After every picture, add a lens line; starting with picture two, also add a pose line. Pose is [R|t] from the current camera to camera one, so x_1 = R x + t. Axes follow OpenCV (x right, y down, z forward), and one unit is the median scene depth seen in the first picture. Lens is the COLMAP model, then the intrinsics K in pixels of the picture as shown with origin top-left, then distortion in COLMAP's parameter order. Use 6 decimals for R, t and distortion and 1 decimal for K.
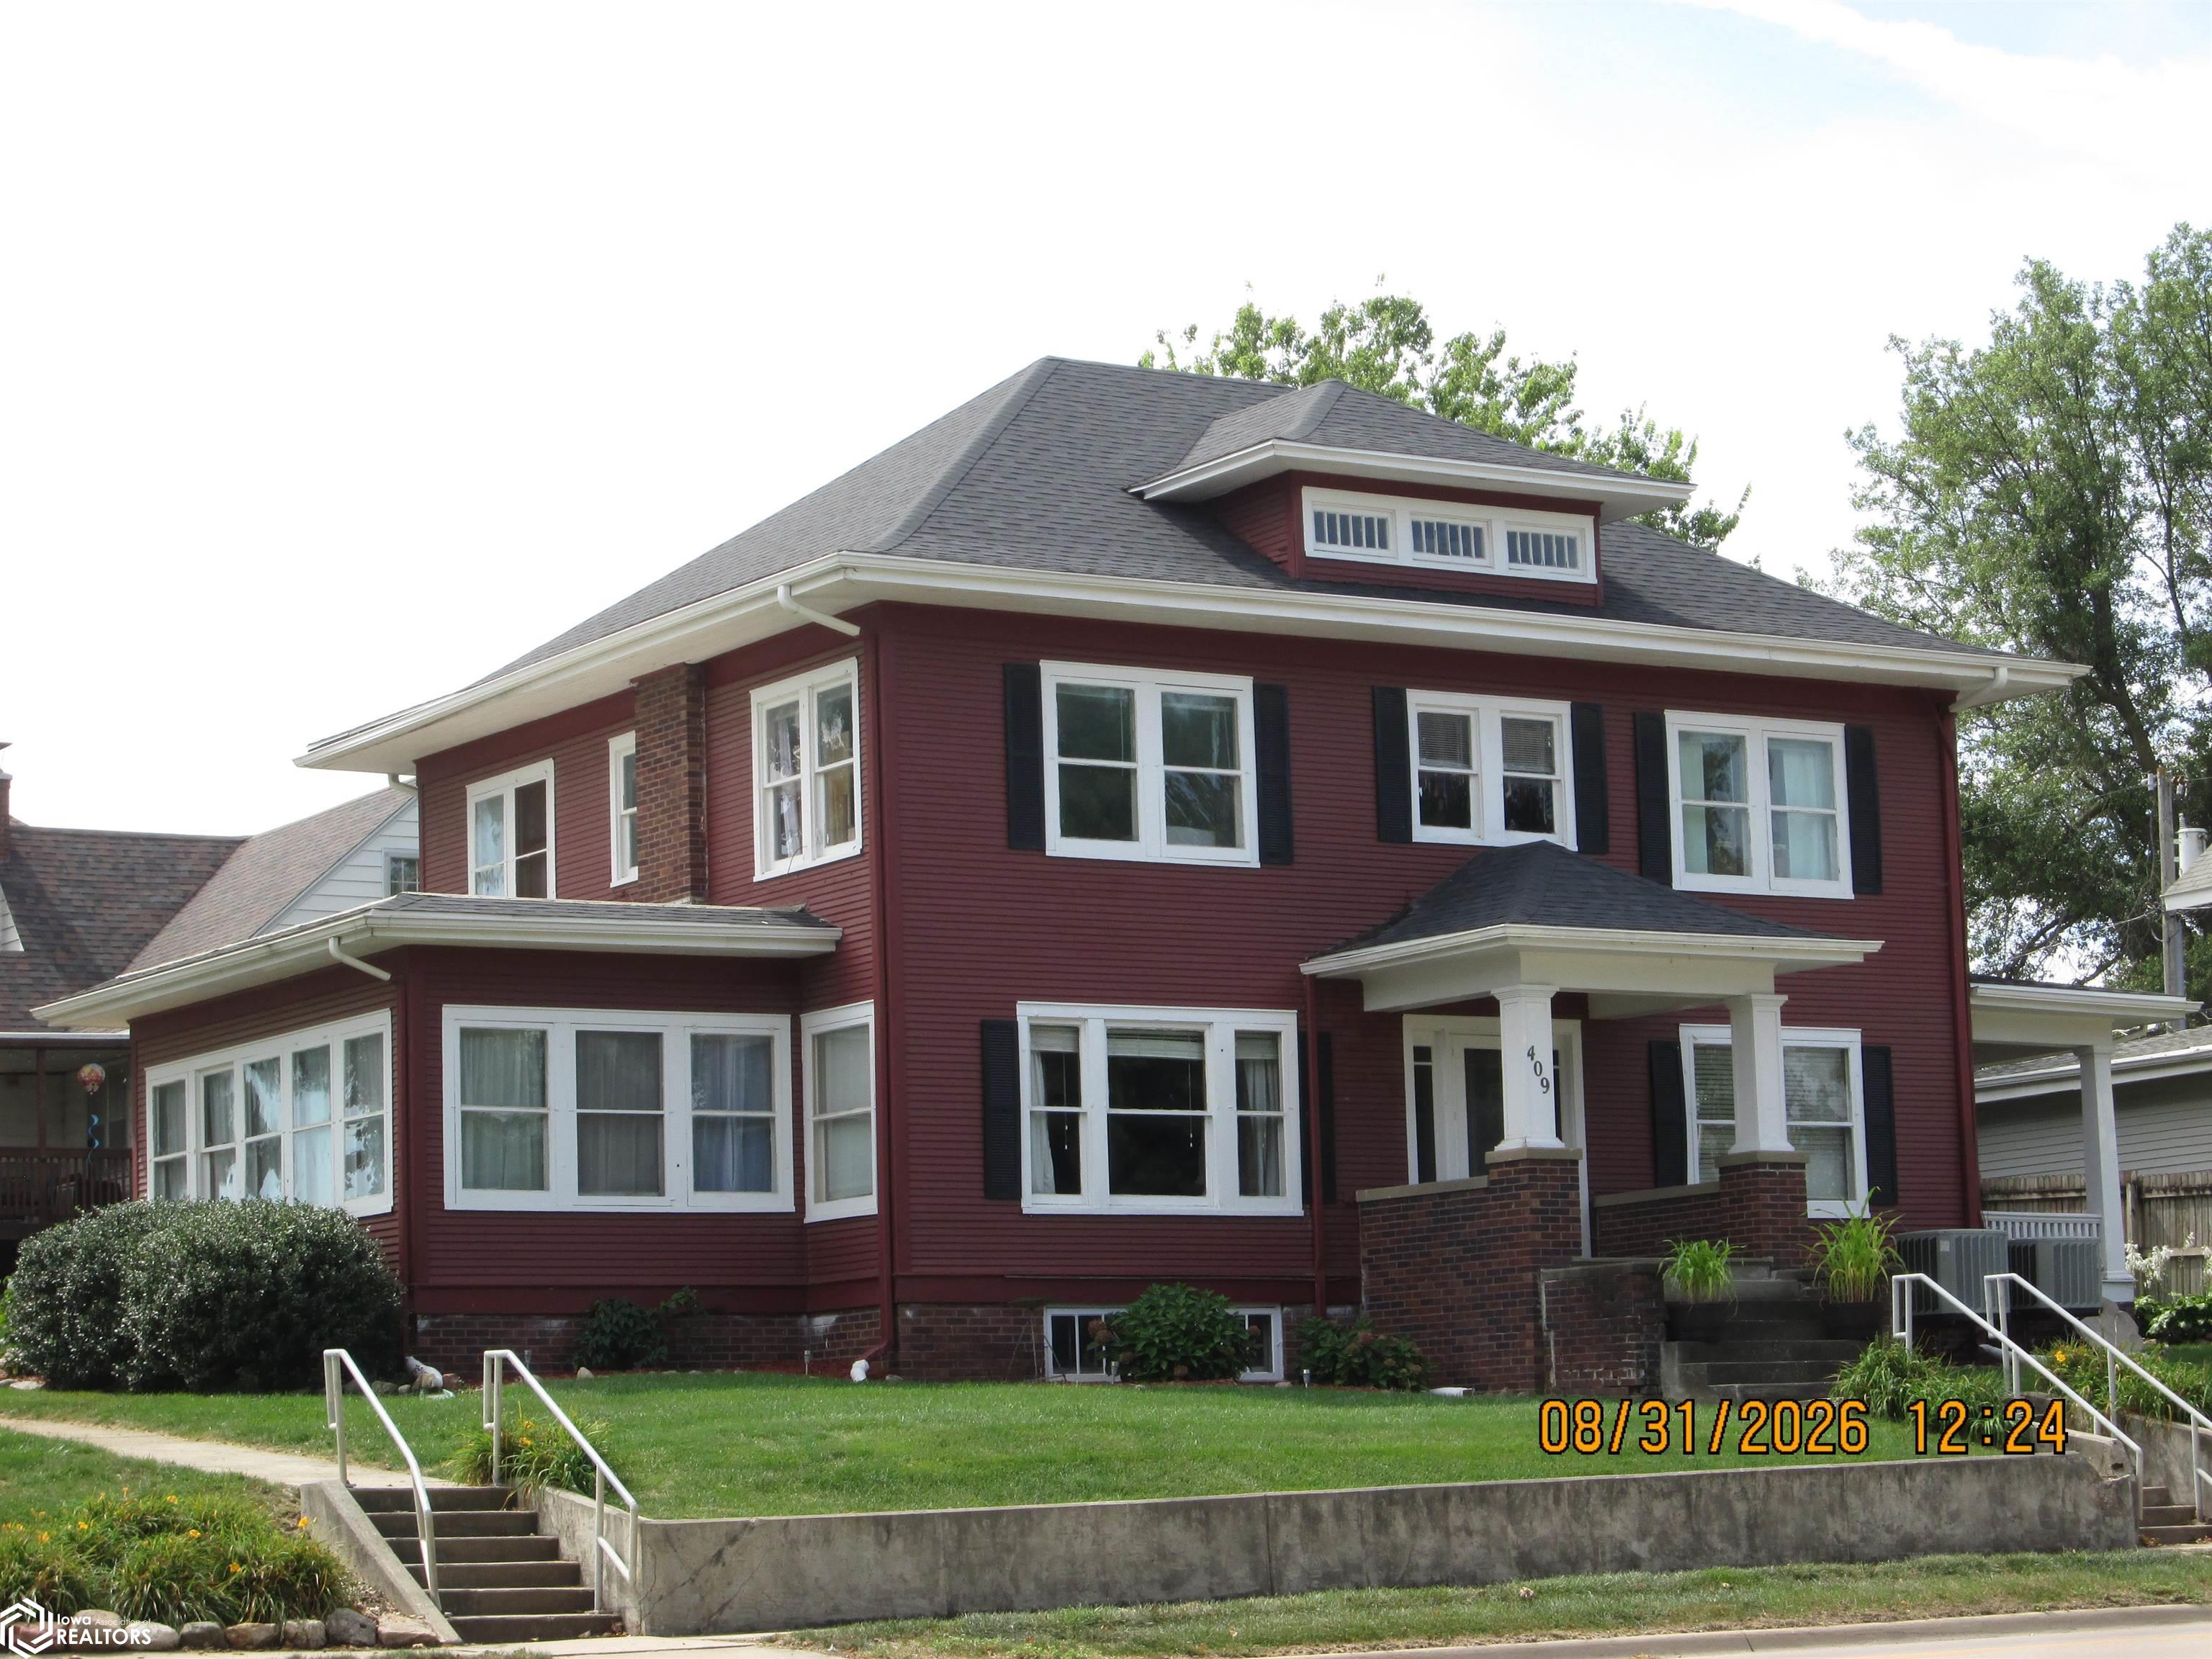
lens RADIAL K [[5180.3, 0, 1106.0], [0, 5180.3, 829.5], [0, 0, 1]] dist [-0.011856, -0.033516]
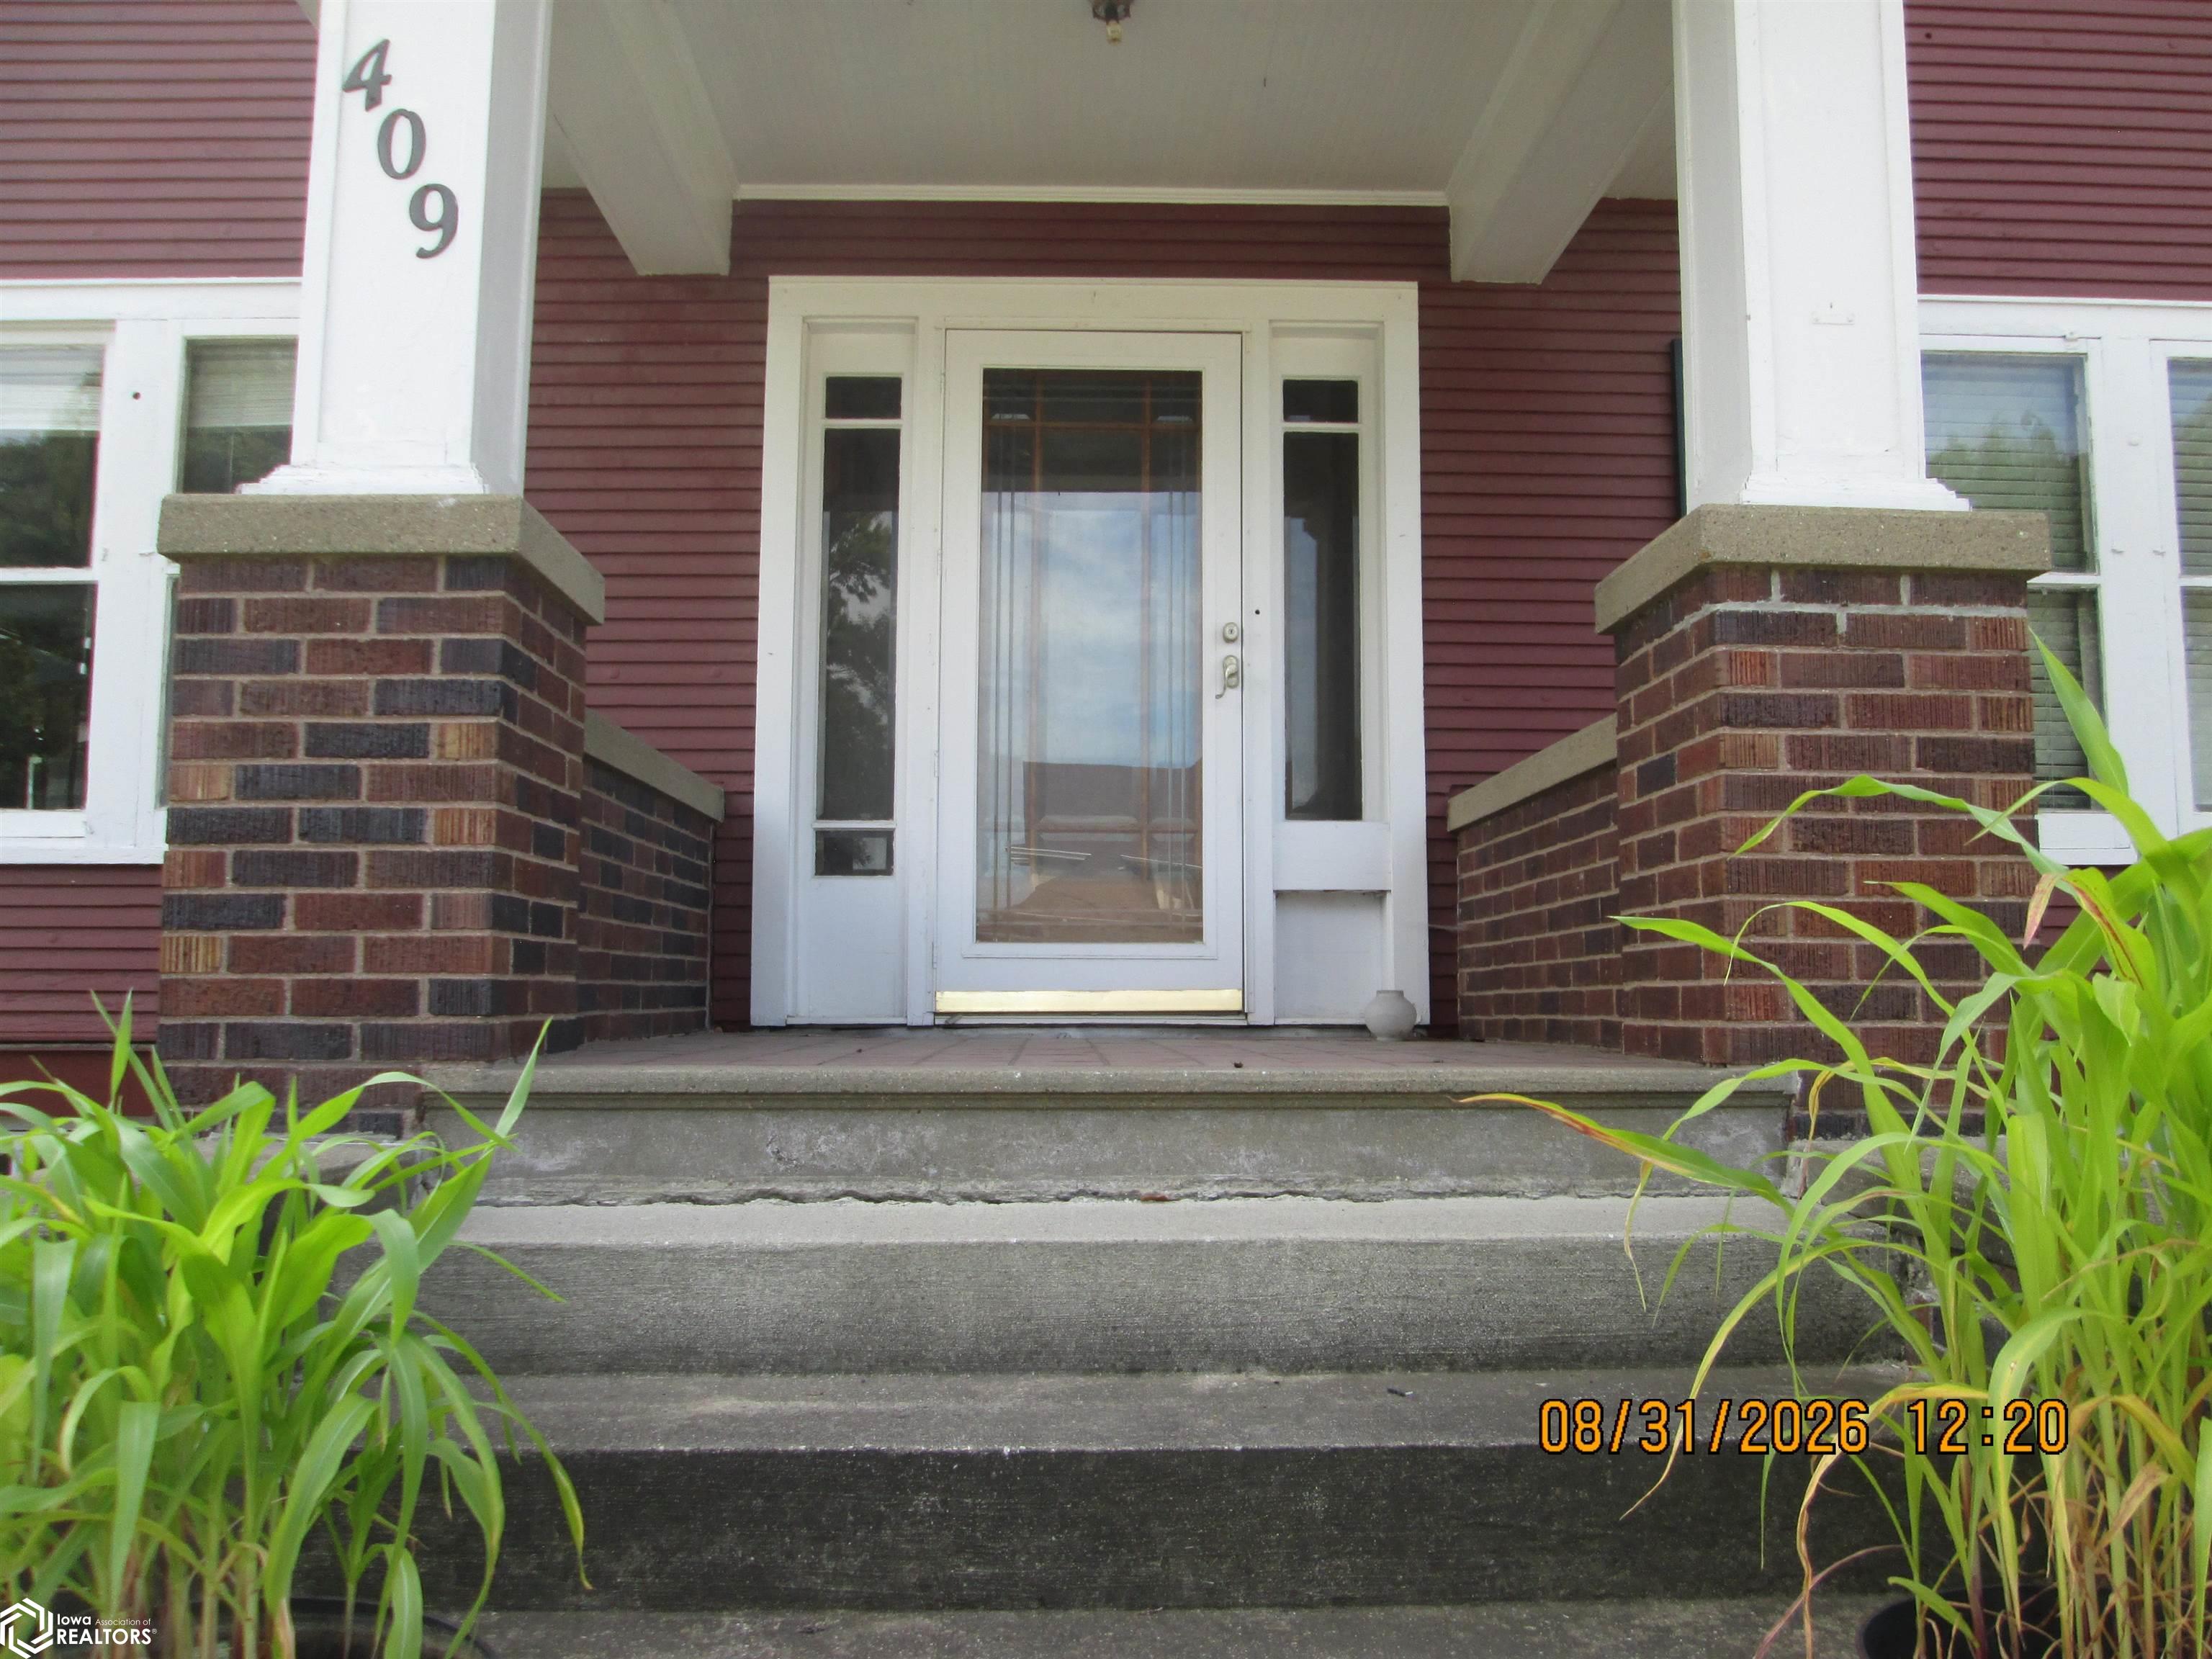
lens RADIAL K [[1817.1, 0, 1106.0], [0, 1817.1, 829.5], [0, 0, 1]] dist [-0.002878, -0.003242]
pose [[0.852363, -0.018526, -0.522623, 0.141600], [0.043094, 0.998462, 0.034889, 0.070529], [0.521173, -0.052260, 0.851850, 0.928494]]
